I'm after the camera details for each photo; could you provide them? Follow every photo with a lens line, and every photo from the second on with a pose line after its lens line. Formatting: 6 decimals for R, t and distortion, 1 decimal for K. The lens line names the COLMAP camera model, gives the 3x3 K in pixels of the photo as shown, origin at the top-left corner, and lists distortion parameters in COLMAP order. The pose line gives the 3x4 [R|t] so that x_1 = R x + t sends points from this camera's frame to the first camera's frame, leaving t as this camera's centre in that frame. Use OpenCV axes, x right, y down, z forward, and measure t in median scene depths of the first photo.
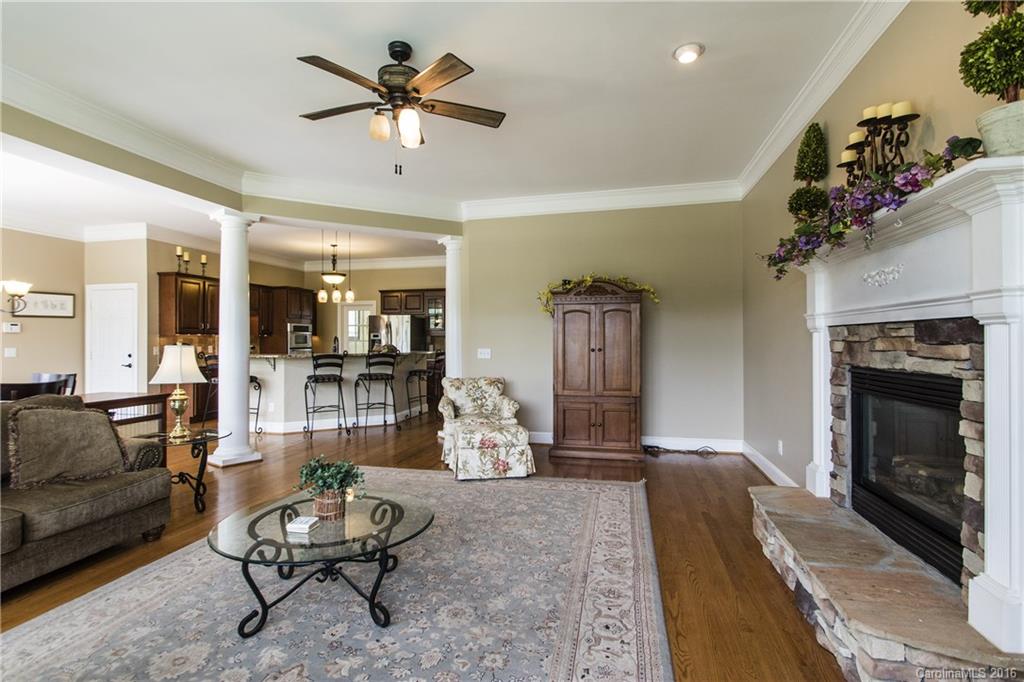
lens RADIAL K [[512.5, 0, 511.2], [0, 512.5, 338.2], [0, 0, 1]] dist [0.000660, -0.000019]
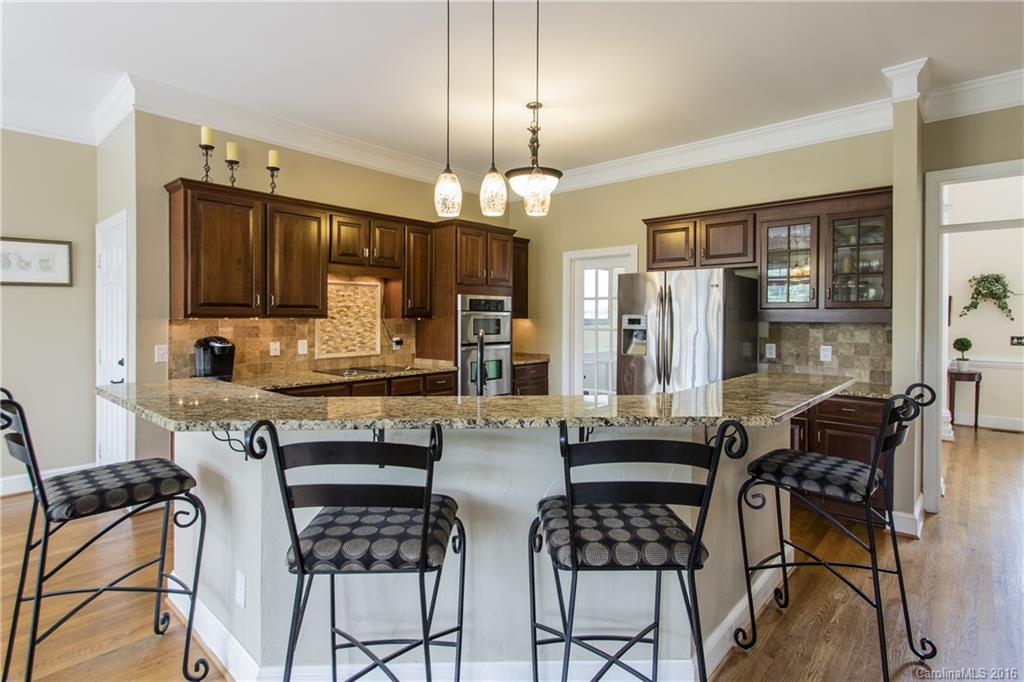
lens RADIAL K [[512.5, 0, 511.3], [0, 512.5, 316.7], [0, 0, 1]] dist [0.000660, -0.000019]
pose [[0.871262, 0.006714, -0.490773, -0.143433], [-0.005203, 0.999977, 0.004442, -0.009798], [0.490791, -0.001316, 0.871276, 0.575892]]
